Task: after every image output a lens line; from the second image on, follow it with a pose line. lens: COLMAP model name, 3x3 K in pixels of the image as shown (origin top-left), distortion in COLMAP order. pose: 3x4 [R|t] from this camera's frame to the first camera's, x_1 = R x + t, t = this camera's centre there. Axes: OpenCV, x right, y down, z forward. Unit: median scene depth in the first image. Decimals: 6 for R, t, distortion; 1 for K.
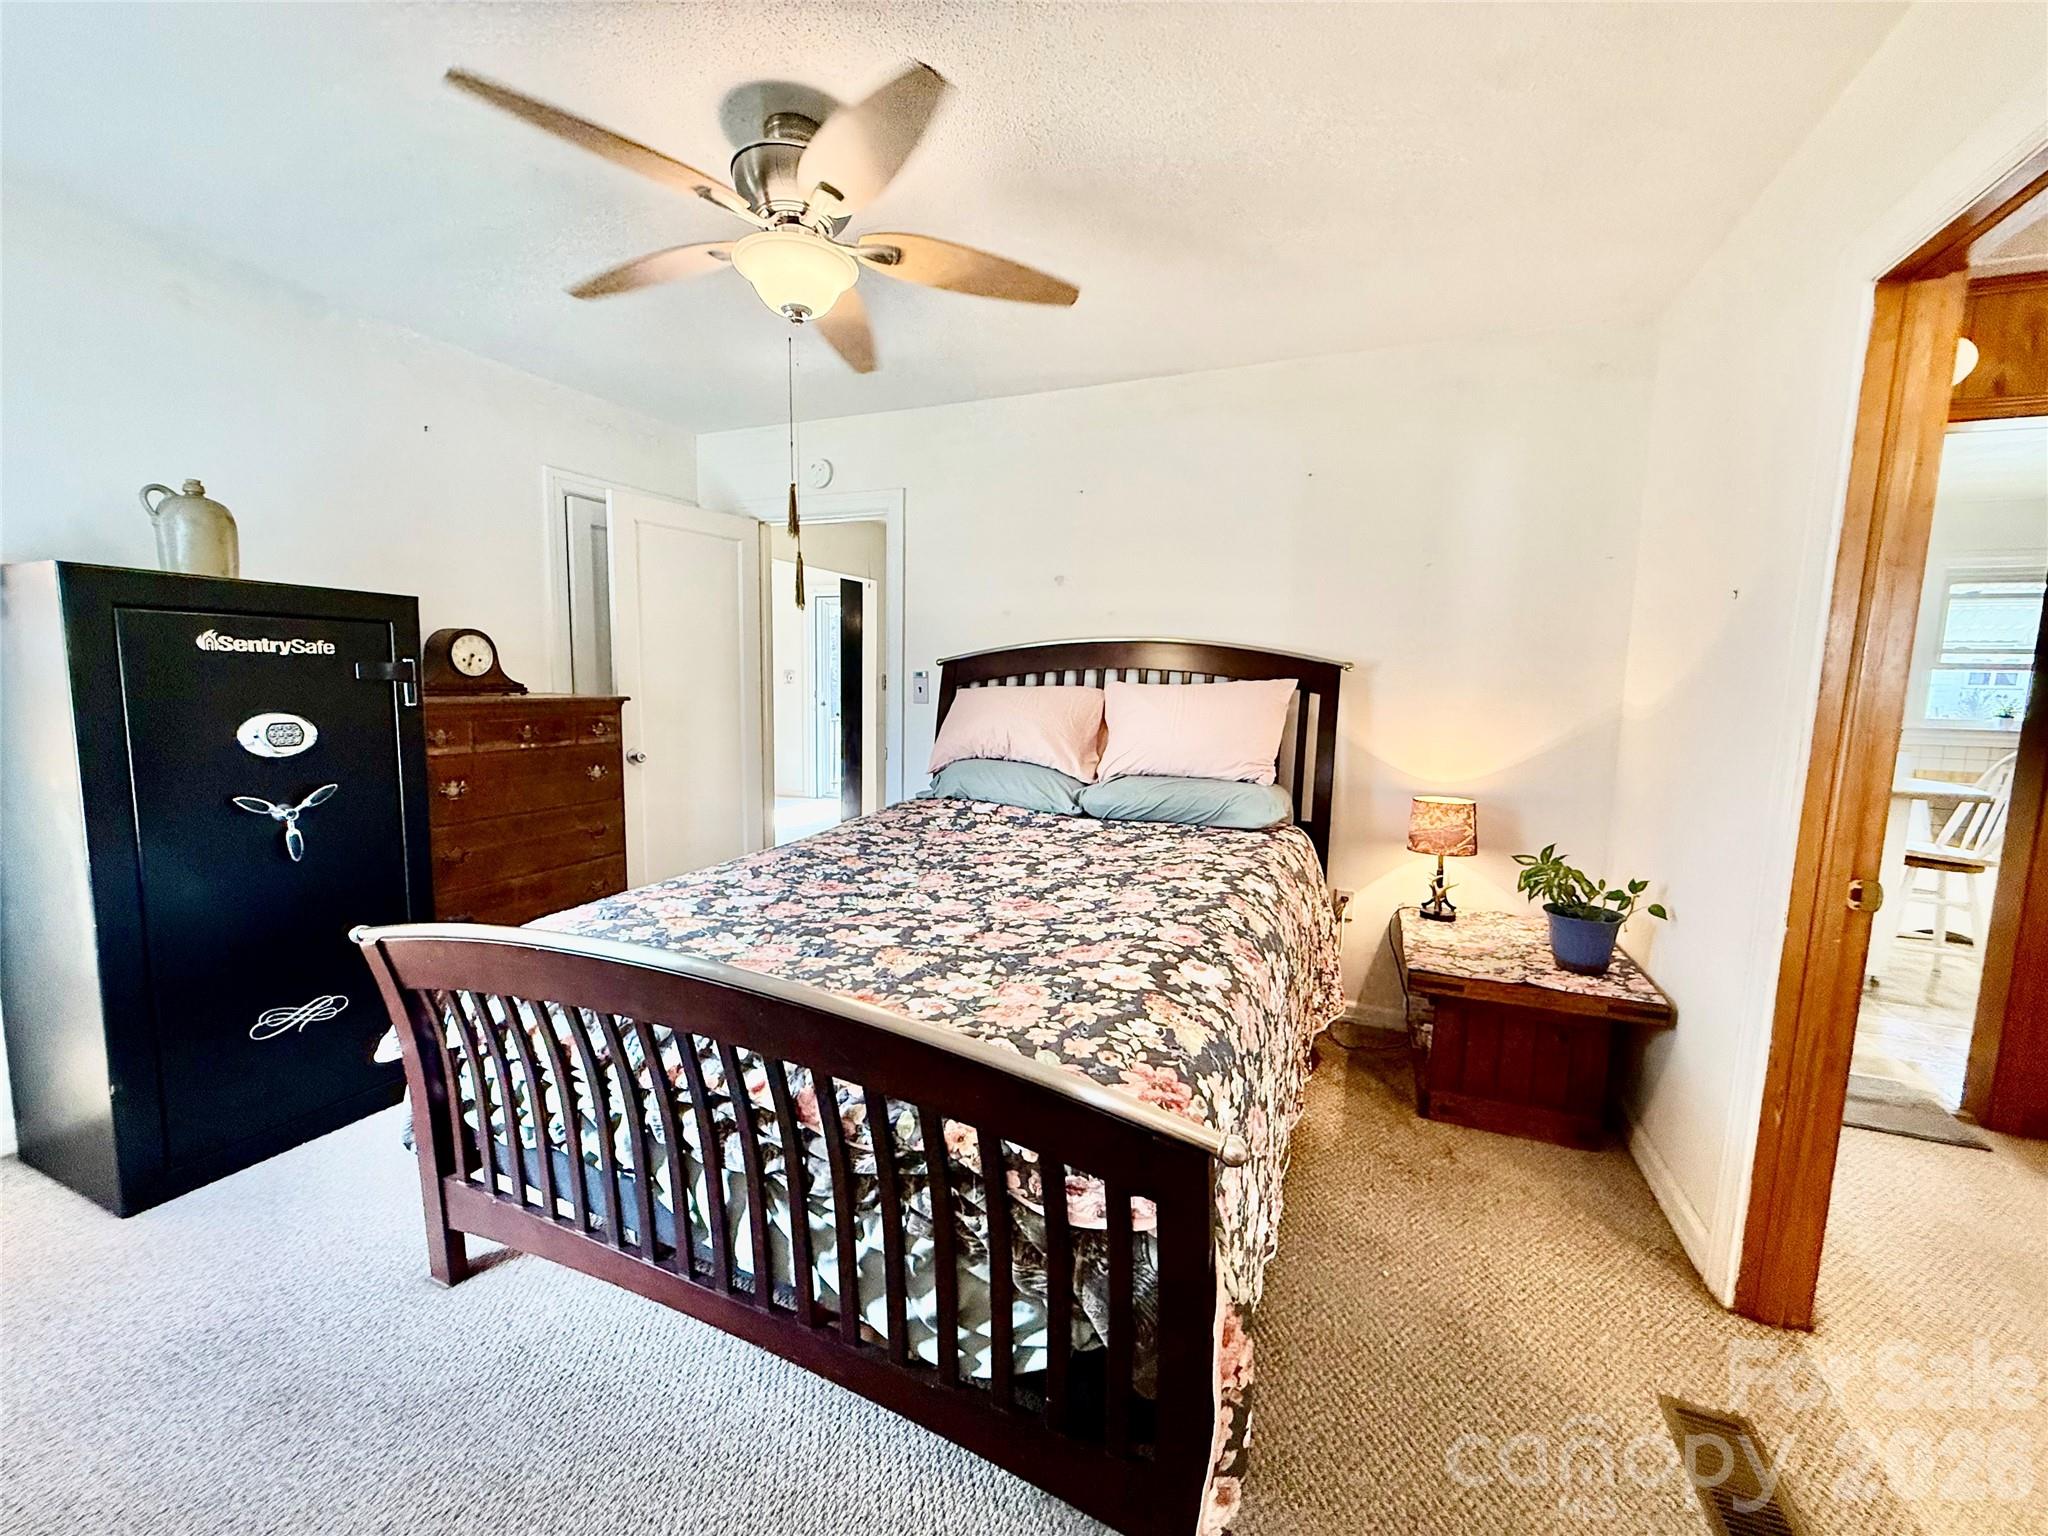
lens RADIAL K [[807.0, 0, 1018.6], [0, 807.0, 766.1], [0, 0, 1]] dist [-0.000742, 0.000006]
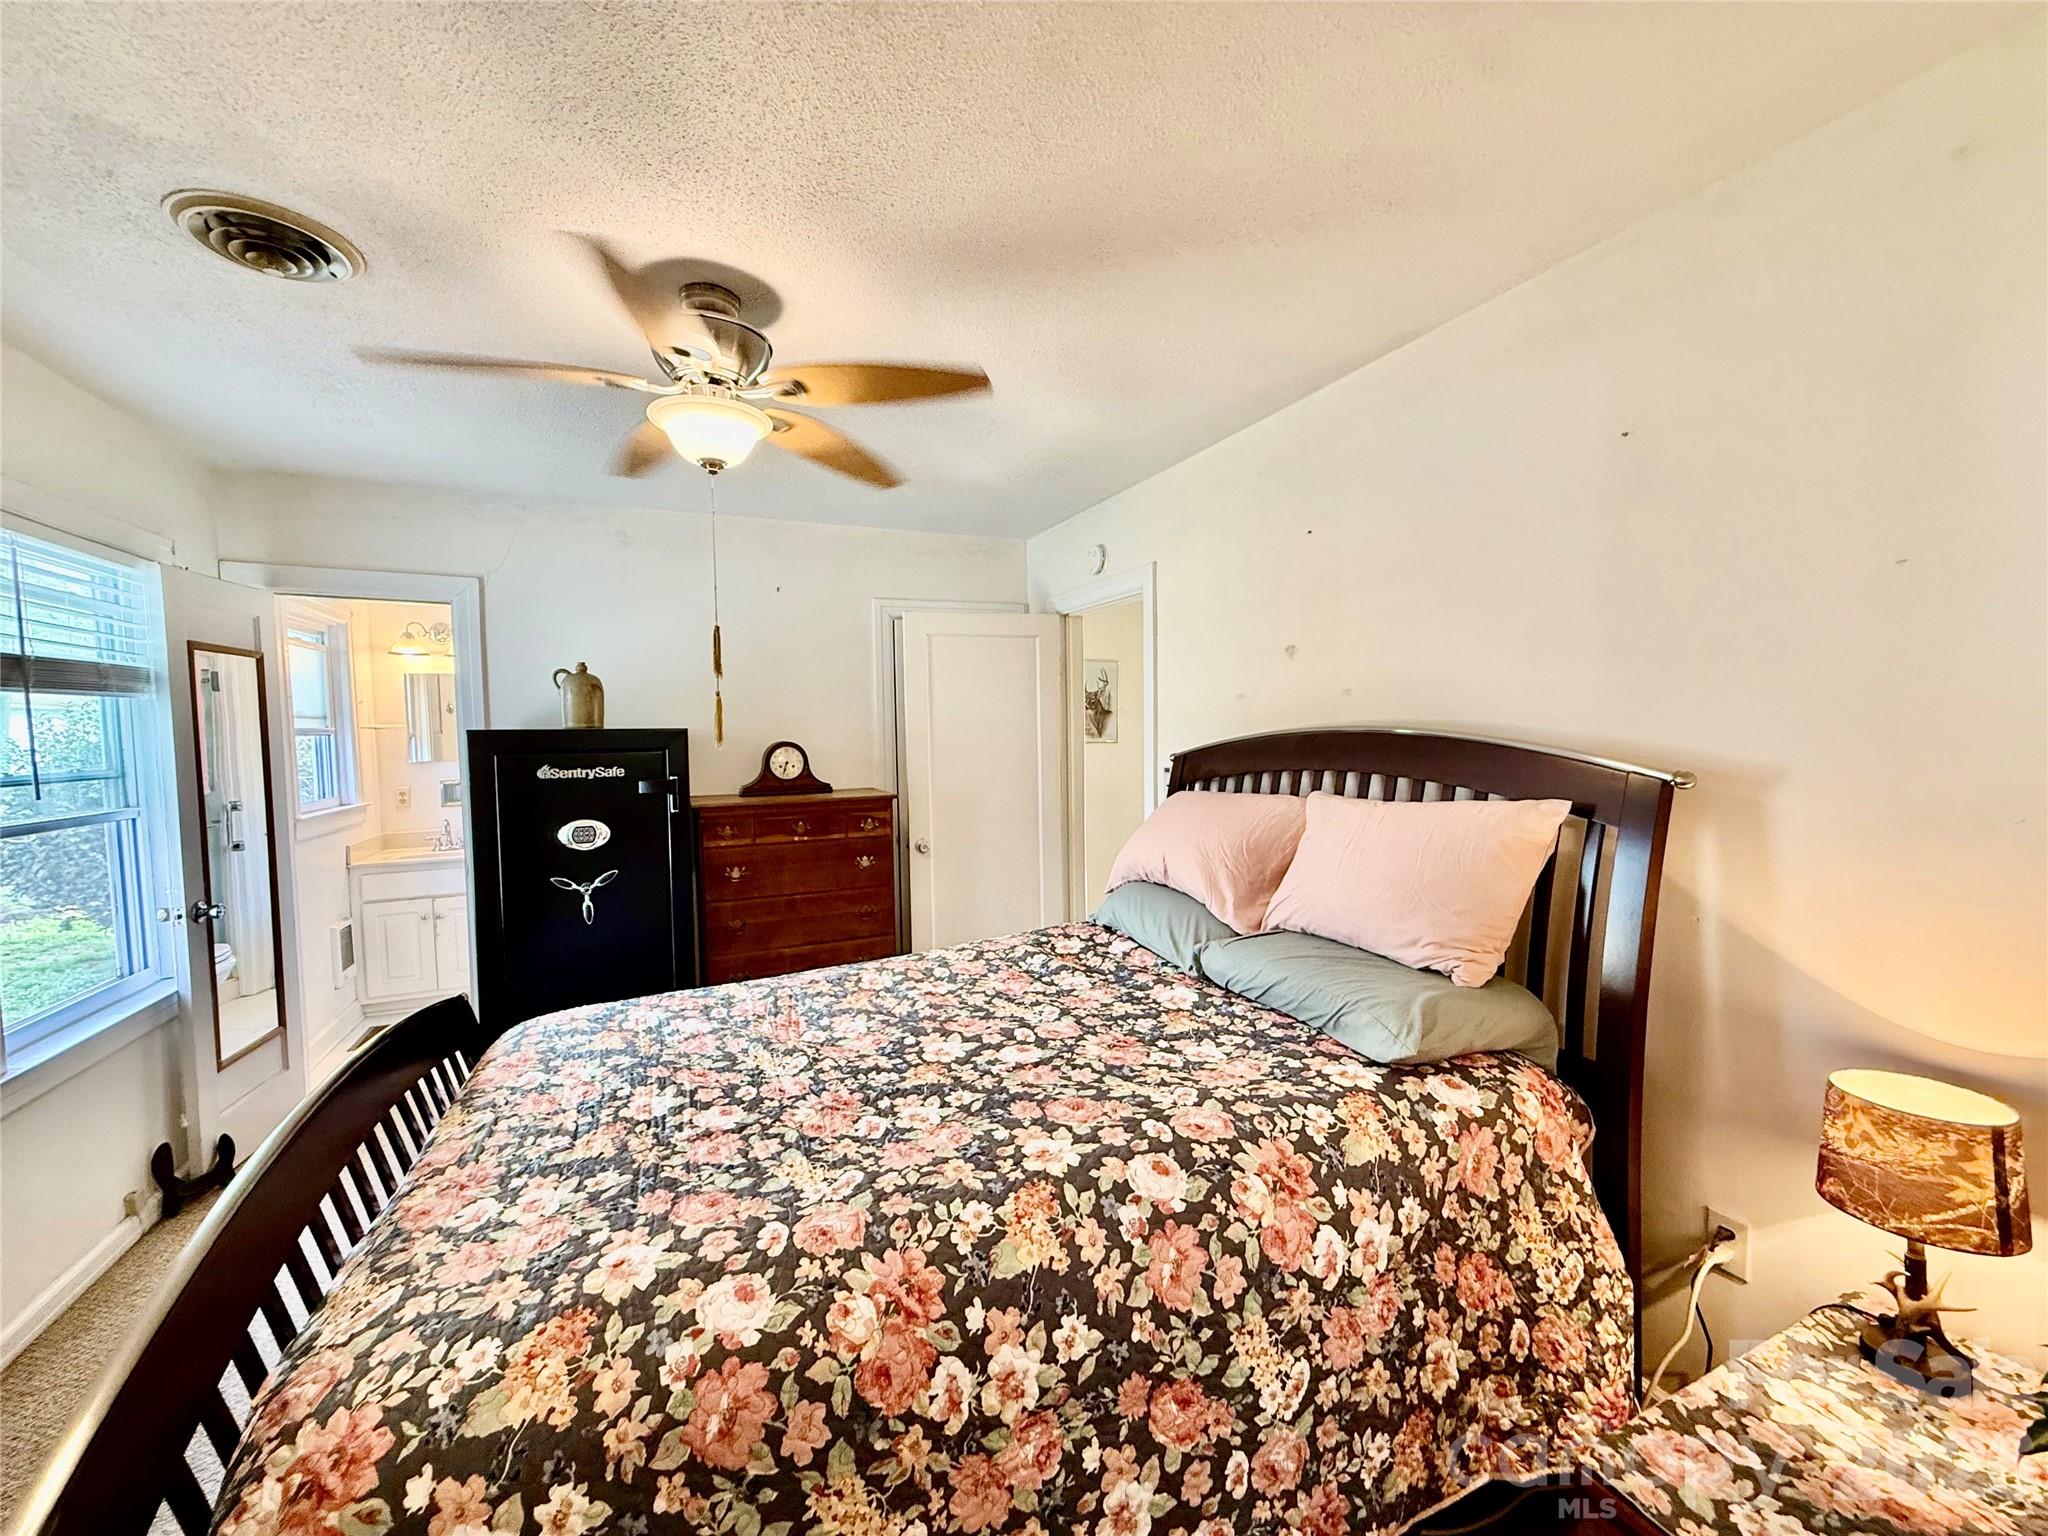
lens RADIAL K [[807.0, 0, 1018.6], [0, 807.0, 766.1], [0, 0, 1]] dist [-0.000742, 0.000006]
pose [[0.736523, -0.000773, -0.676412, 0.473932], [-0.043947, 0.997832, -0.048993, -0.094334], [0.674984, 0.065811, 0.734892, 0.349202]]
